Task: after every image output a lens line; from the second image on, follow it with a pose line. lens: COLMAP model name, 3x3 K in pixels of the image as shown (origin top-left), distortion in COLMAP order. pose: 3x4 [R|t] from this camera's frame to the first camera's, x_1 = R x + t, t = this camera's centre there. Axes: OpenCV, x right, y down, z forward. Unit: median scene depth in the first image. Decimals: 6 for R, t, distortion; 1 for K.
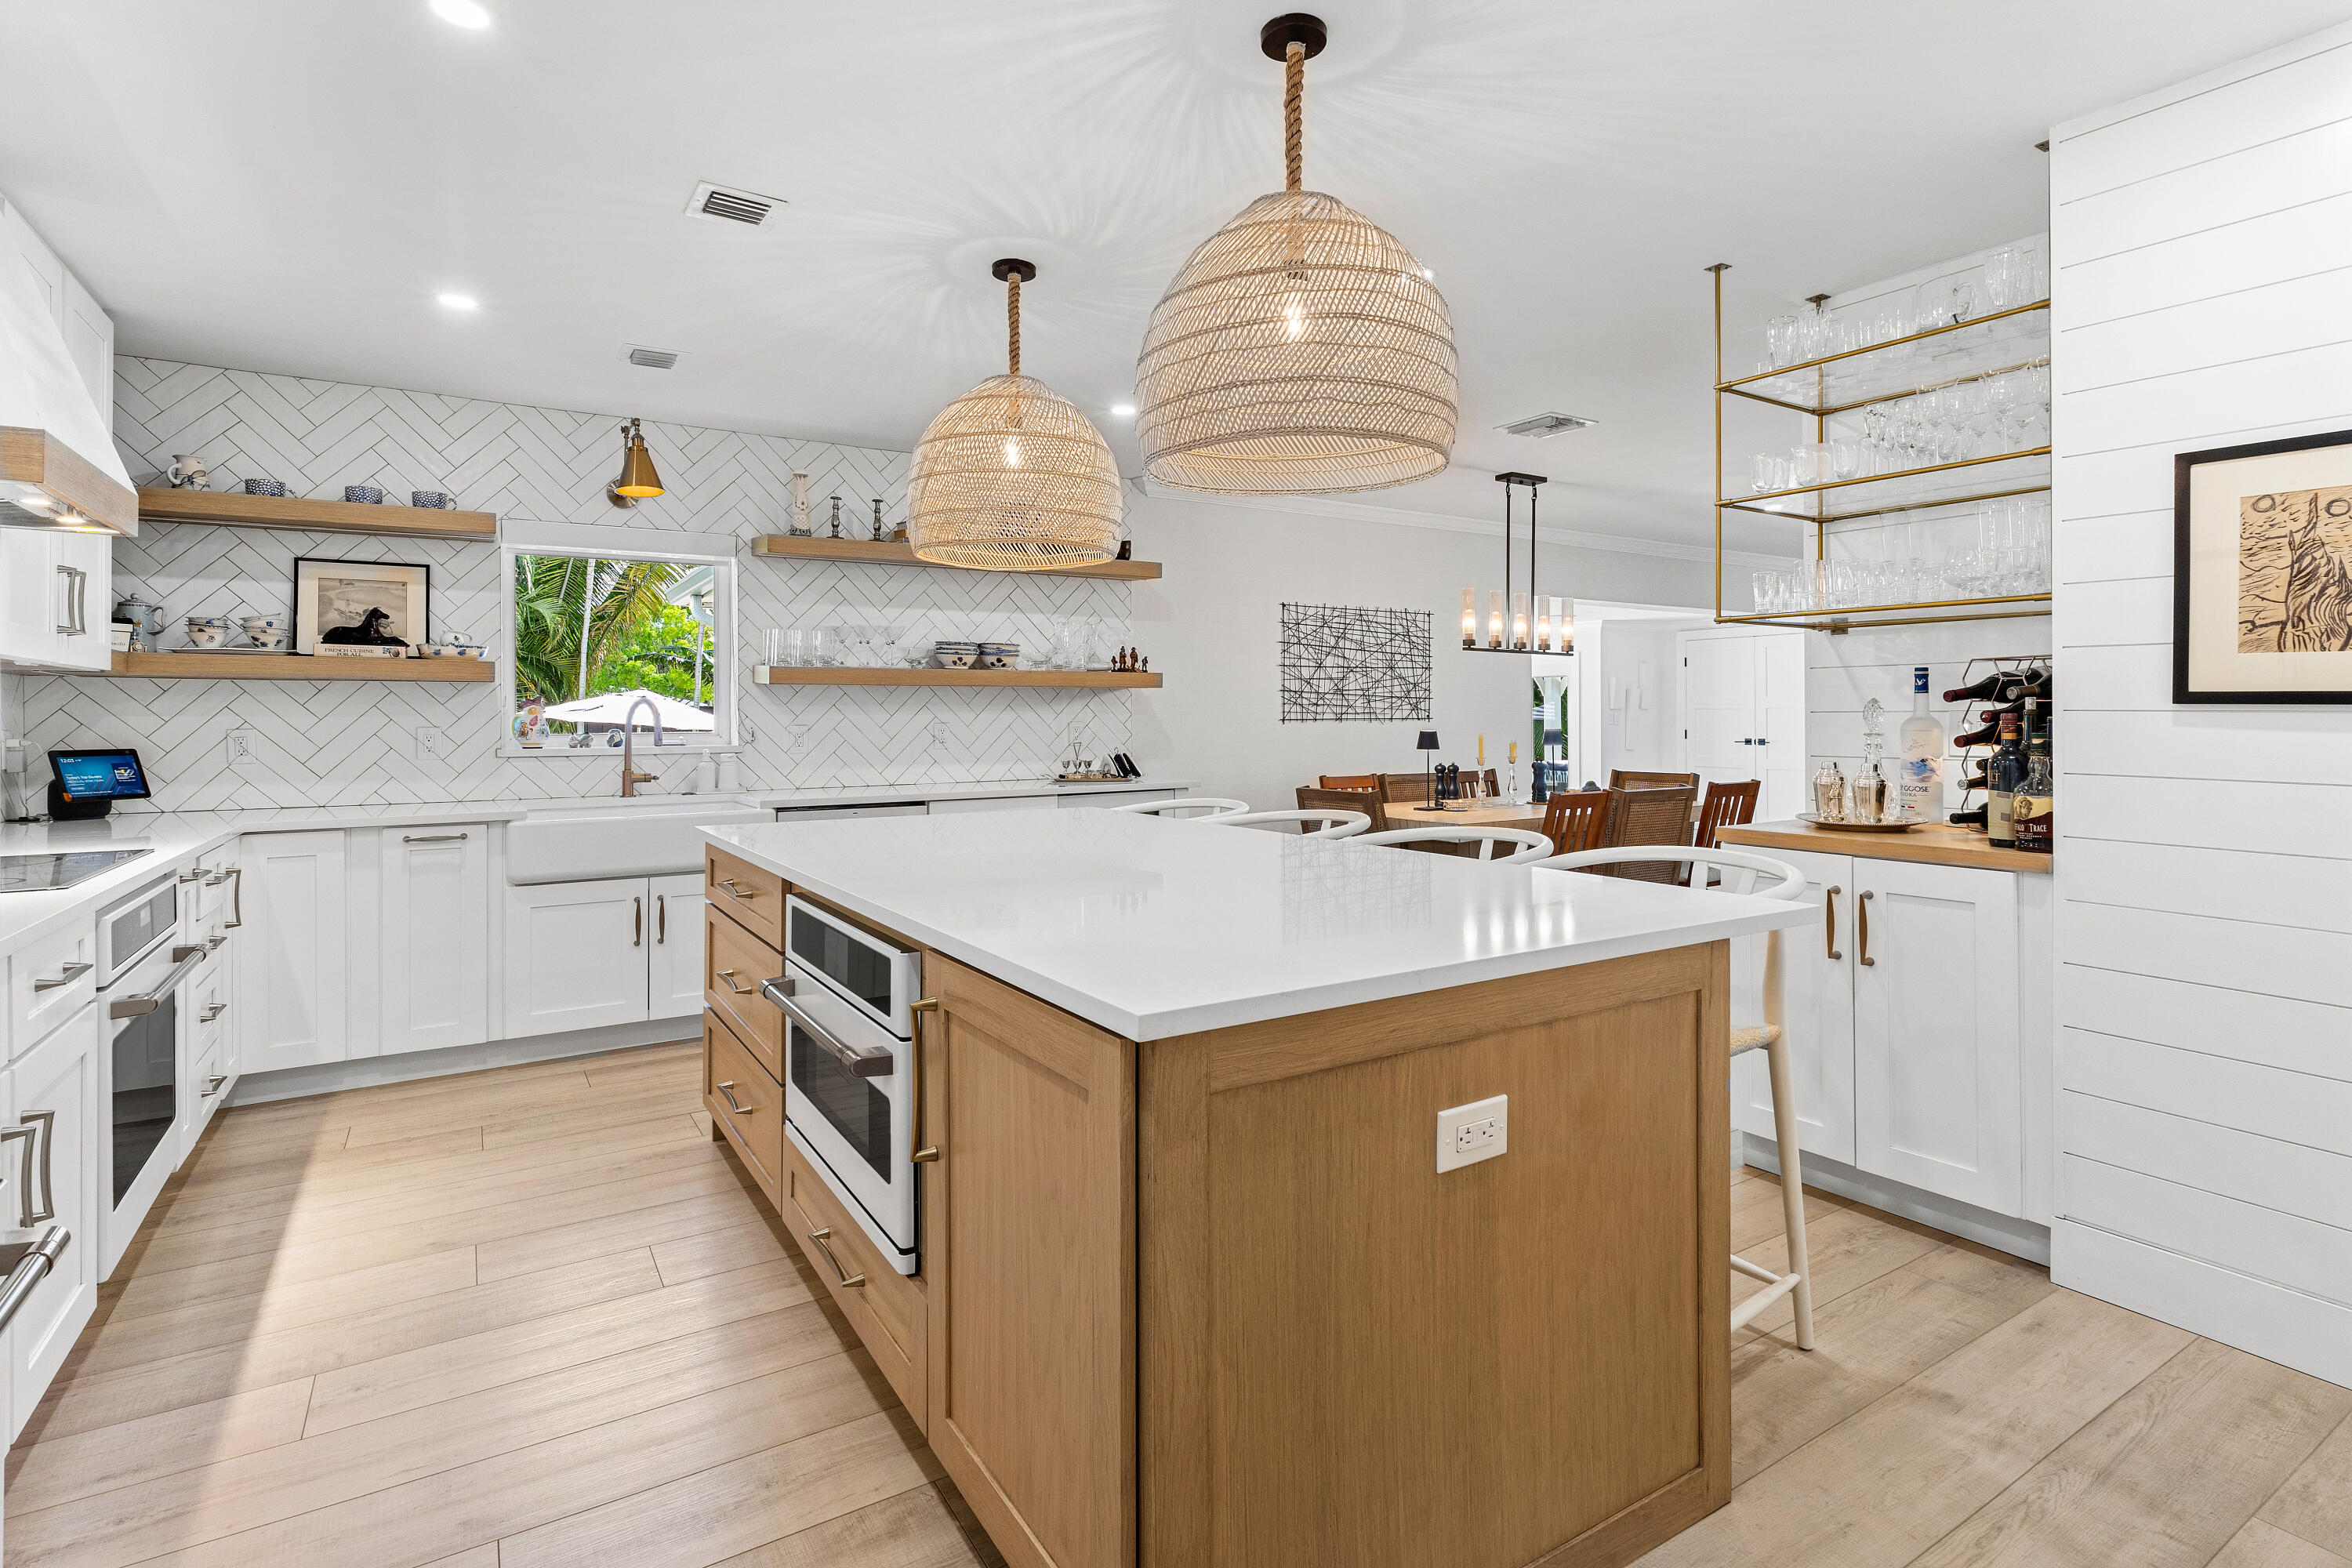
lens RADIAL K [[1162.1, 0, 1182.9], [0, 1162.1, 697.4], [0, 0, 1]] dist [0.002454, 0.001110]
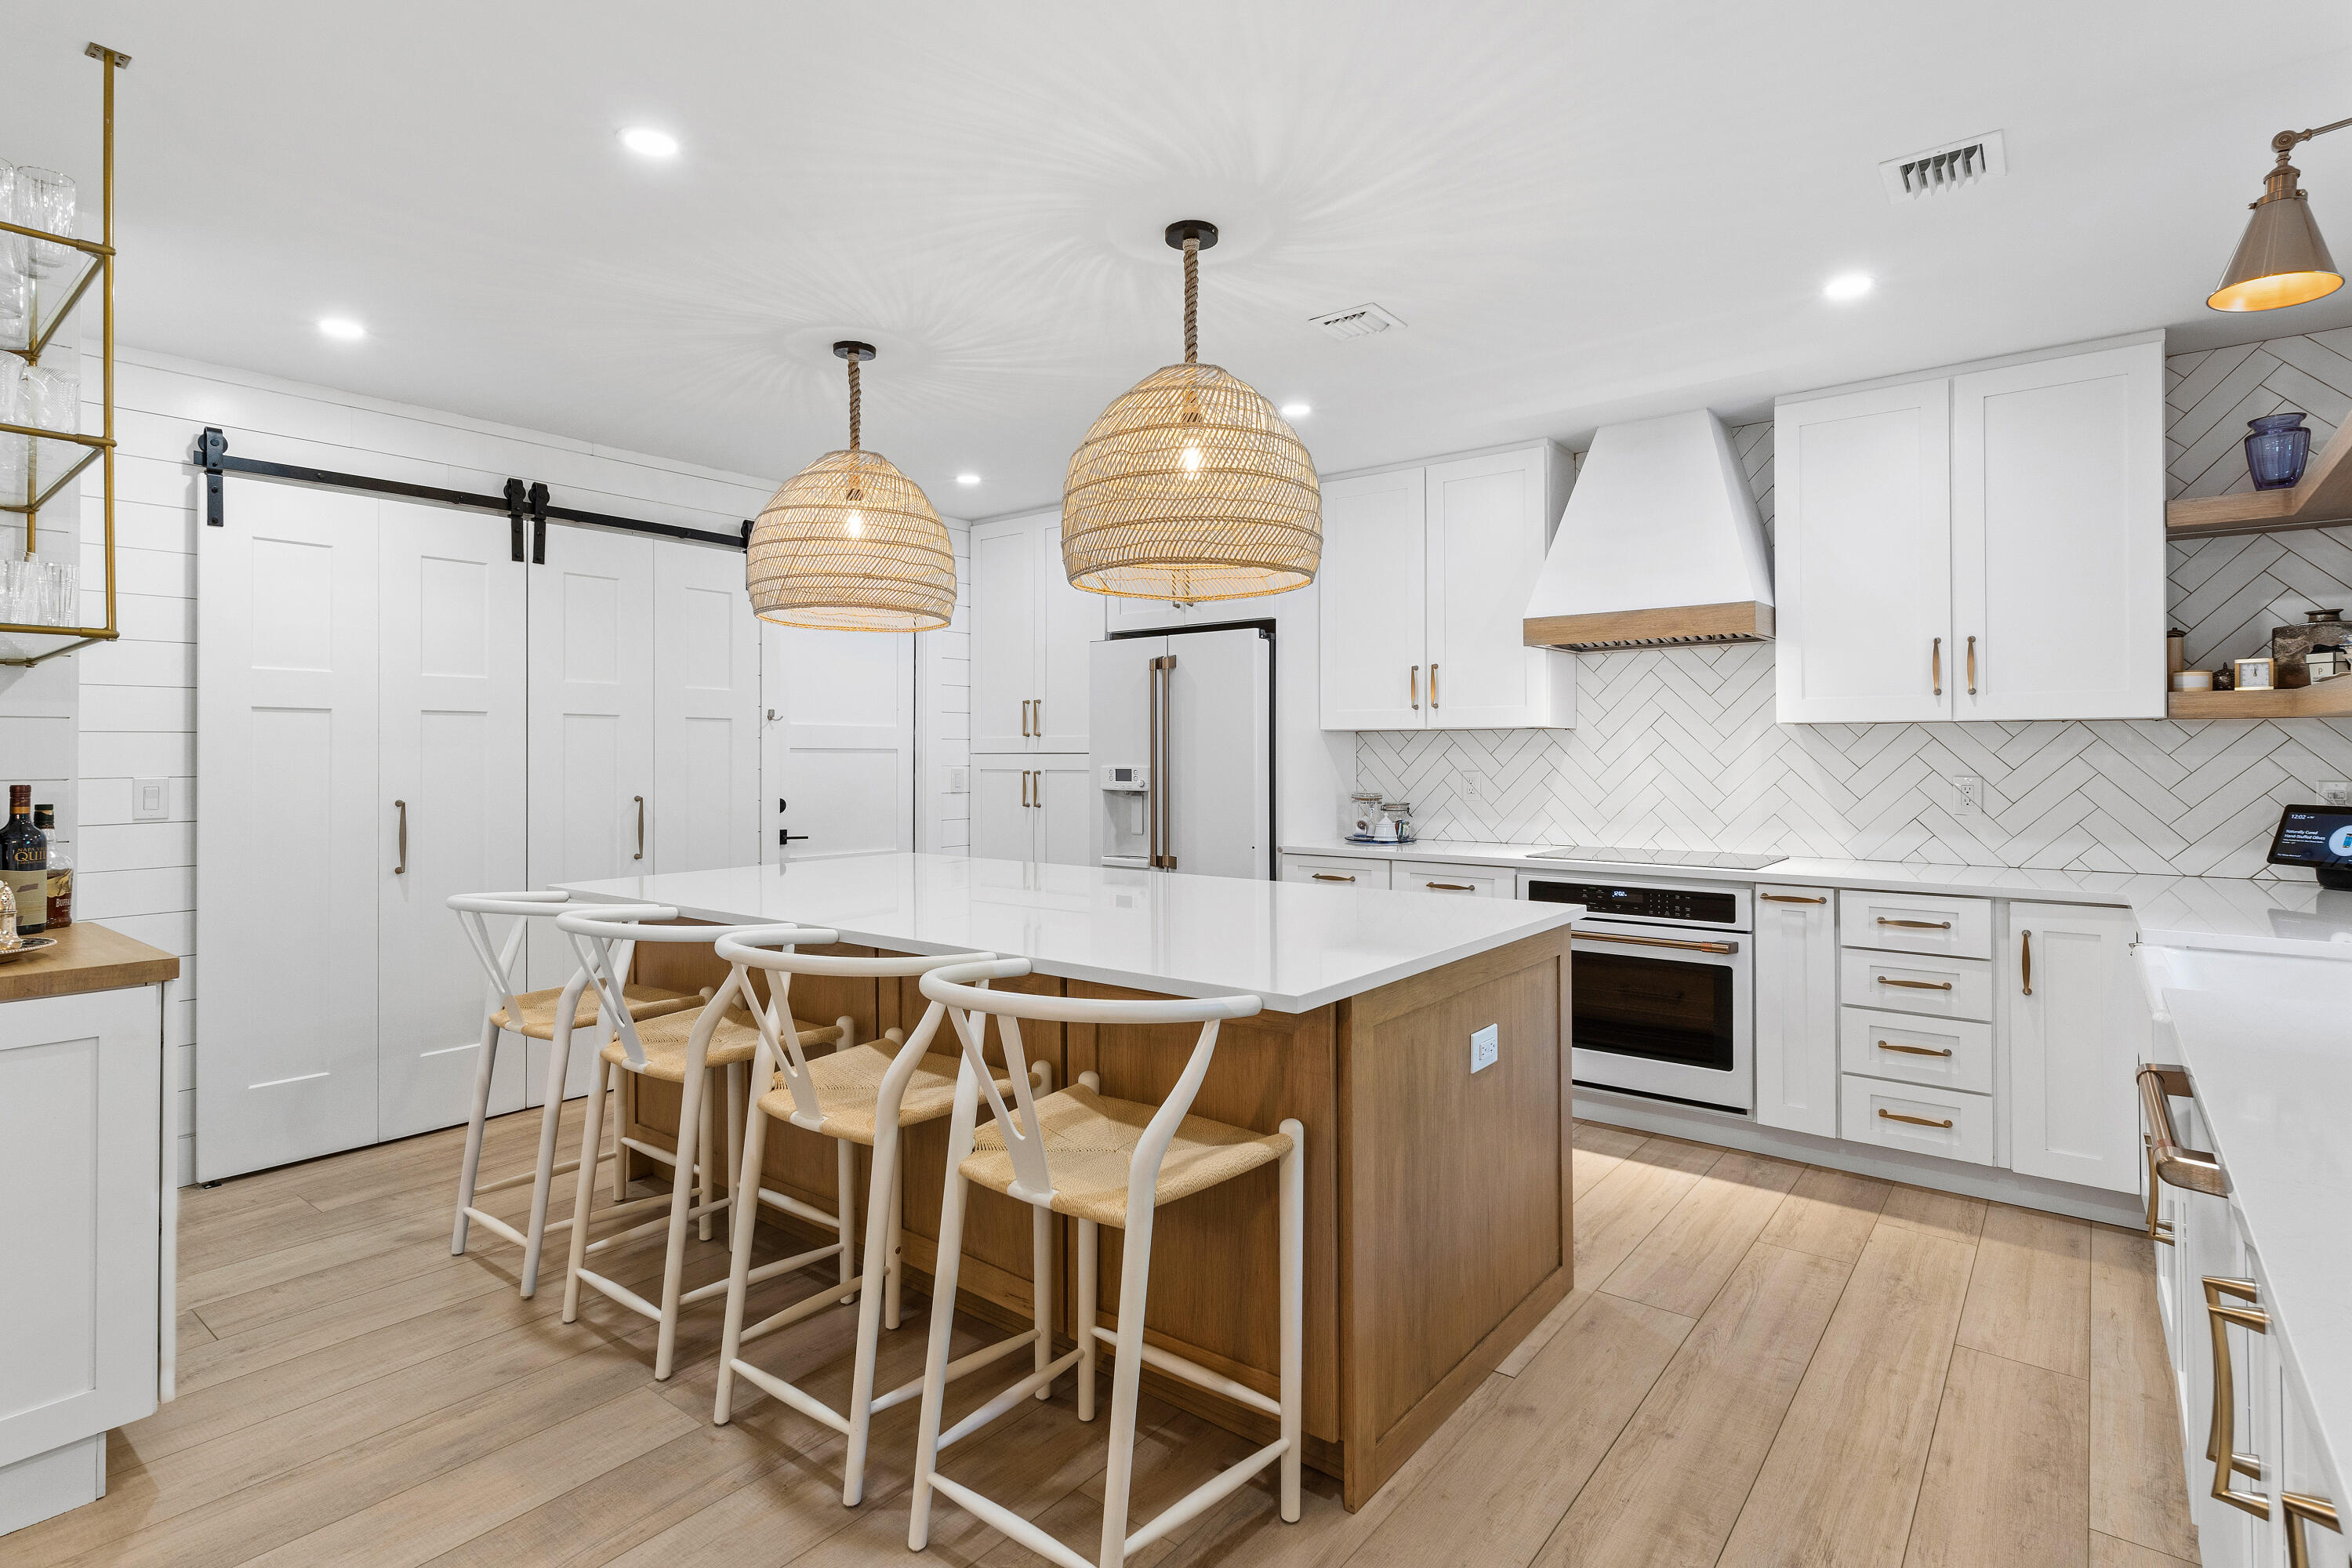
lens RADIAL K [[1151.9, 0, 1174.2], [0, 1151.9, 746.3], [0, 0, 1]] dist [0.002389, -0.000325]
pose [[-0.944322, 0.004659, -0.328989, 0.075668], [0.012257, 0.999704, -0.021027, 0.006284], [0.328794, -0.023888, -0.944100, 0.995364]]
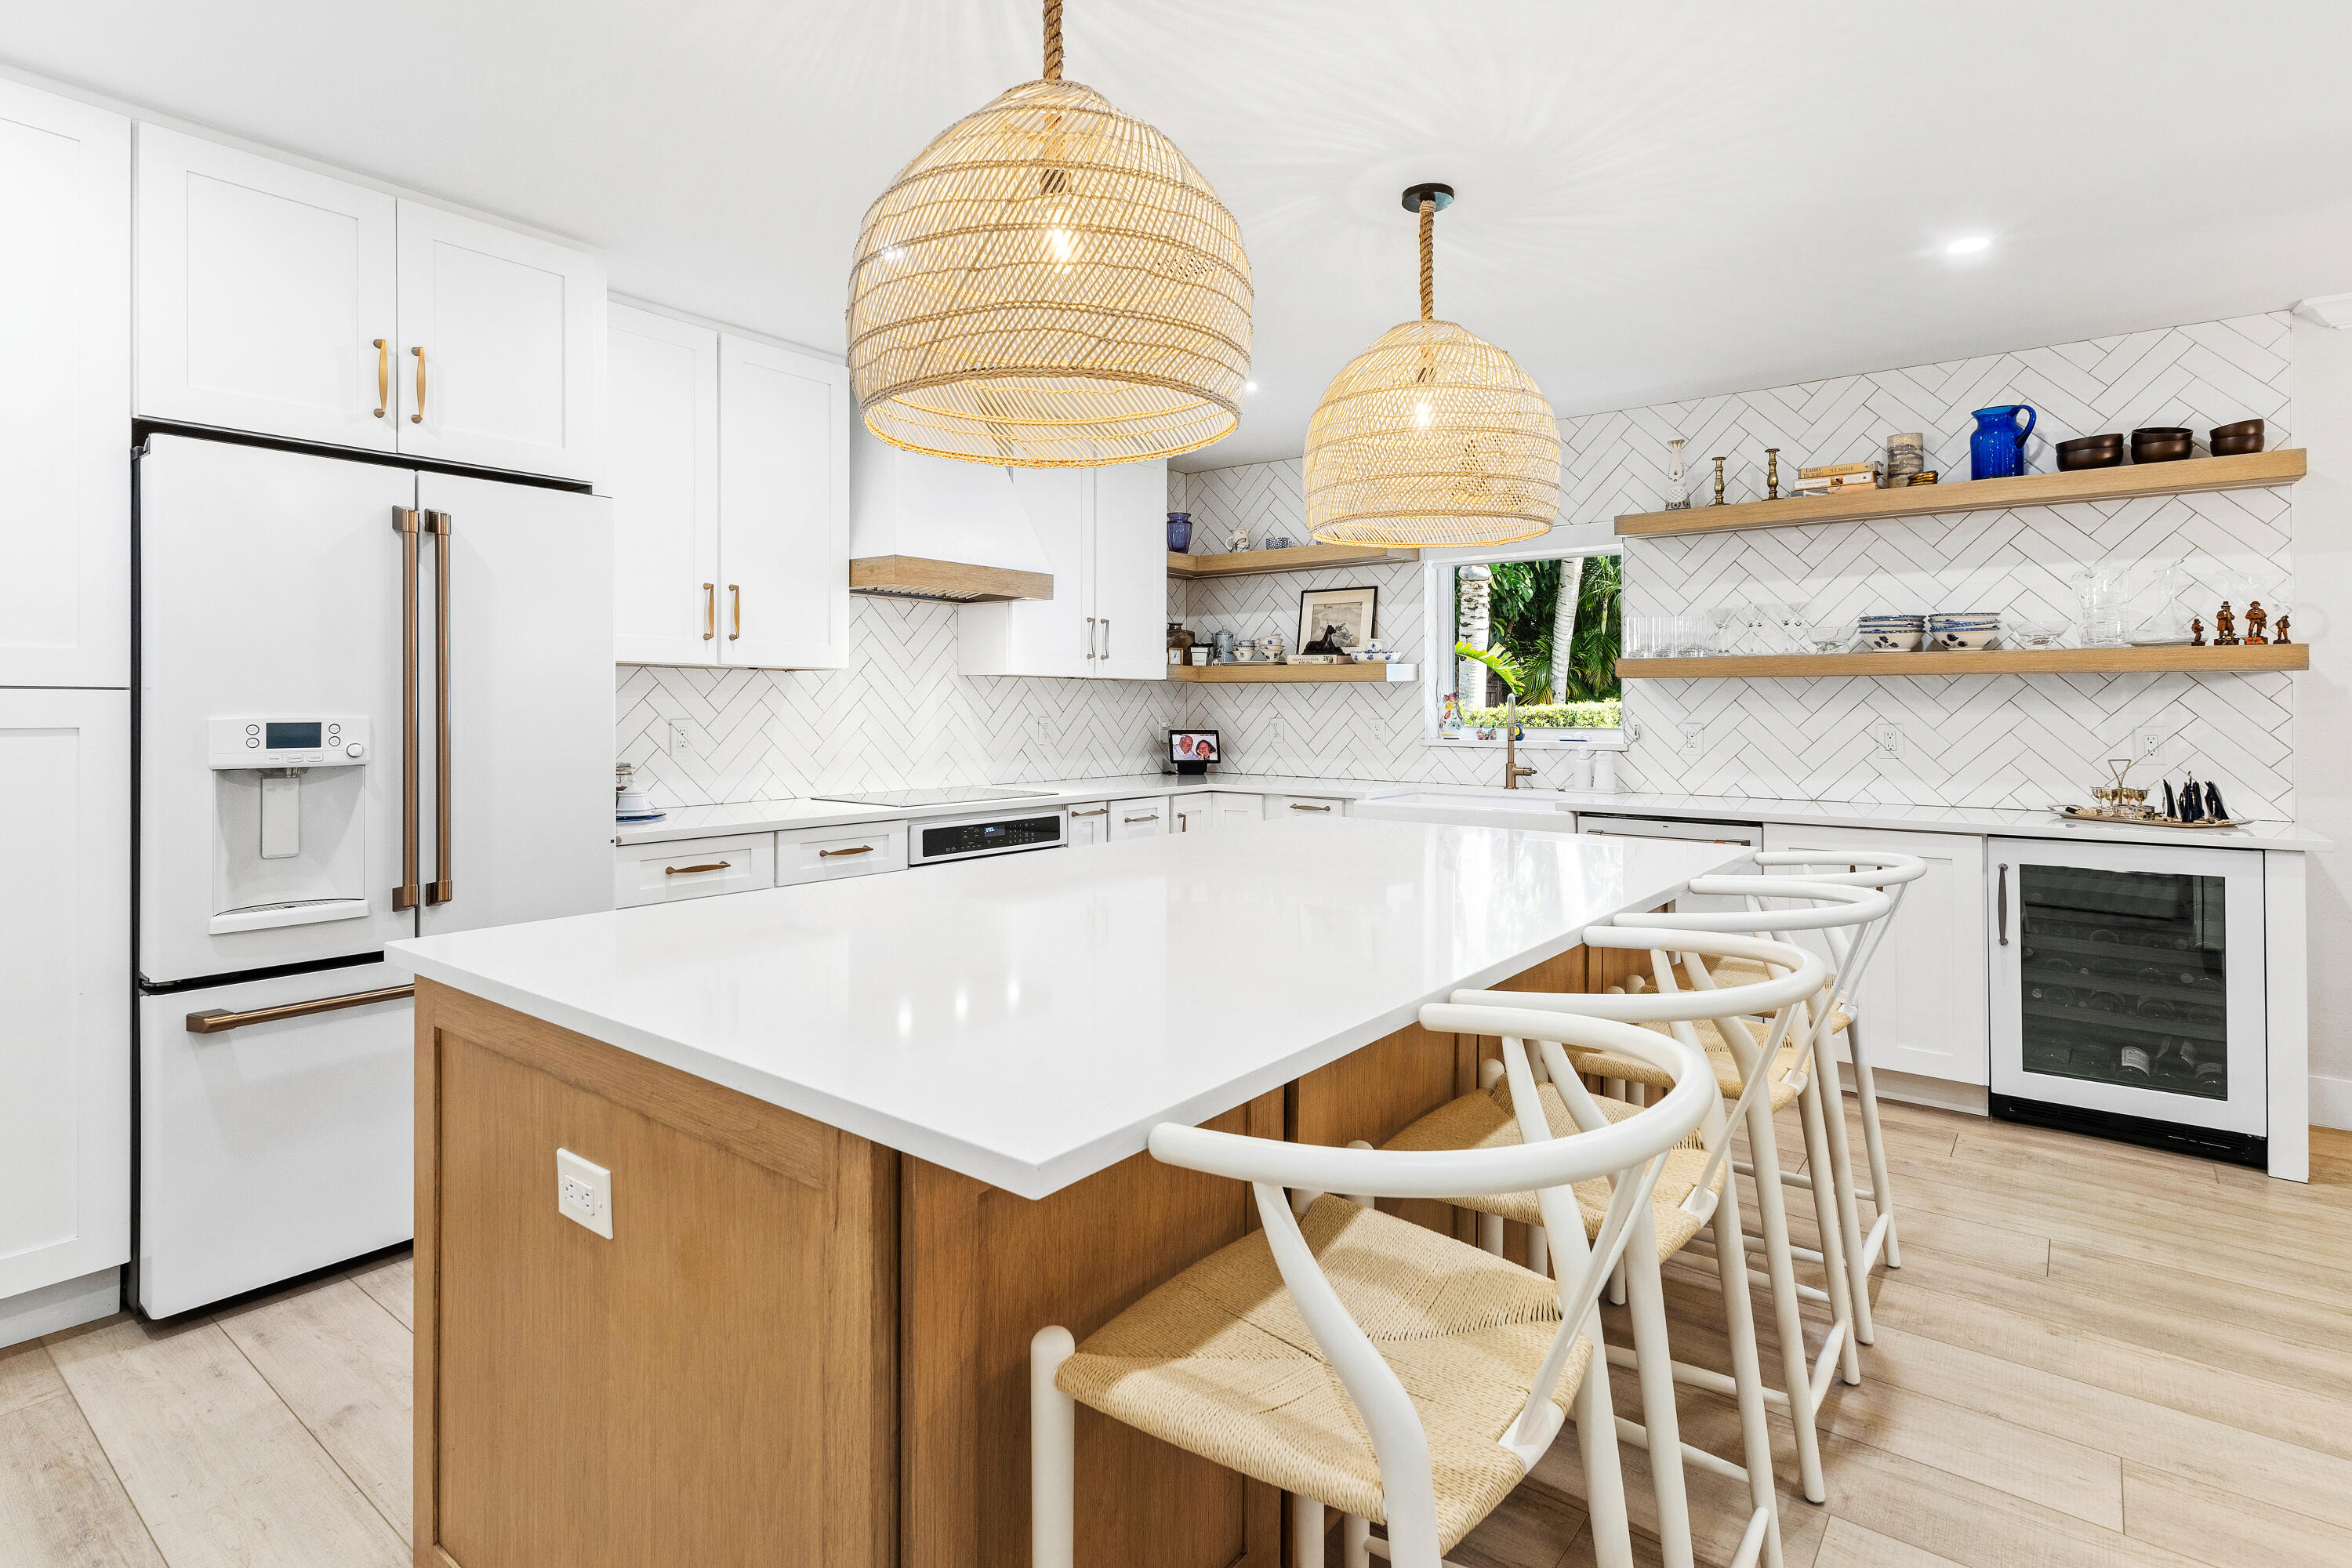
lens RADIAL K [[1162.1, 0, 1182.9], [0, 1162.1, 697.4], [0, 0, 1]] dist [0.002454, 0.001110]
pose [[0.338112, 0.000287, -0.941106, 0.336819], [0.010582, 0.999936, 0.004107, -0.003122], [0.941046, -0.011347, 0.338088, 0.305818]]
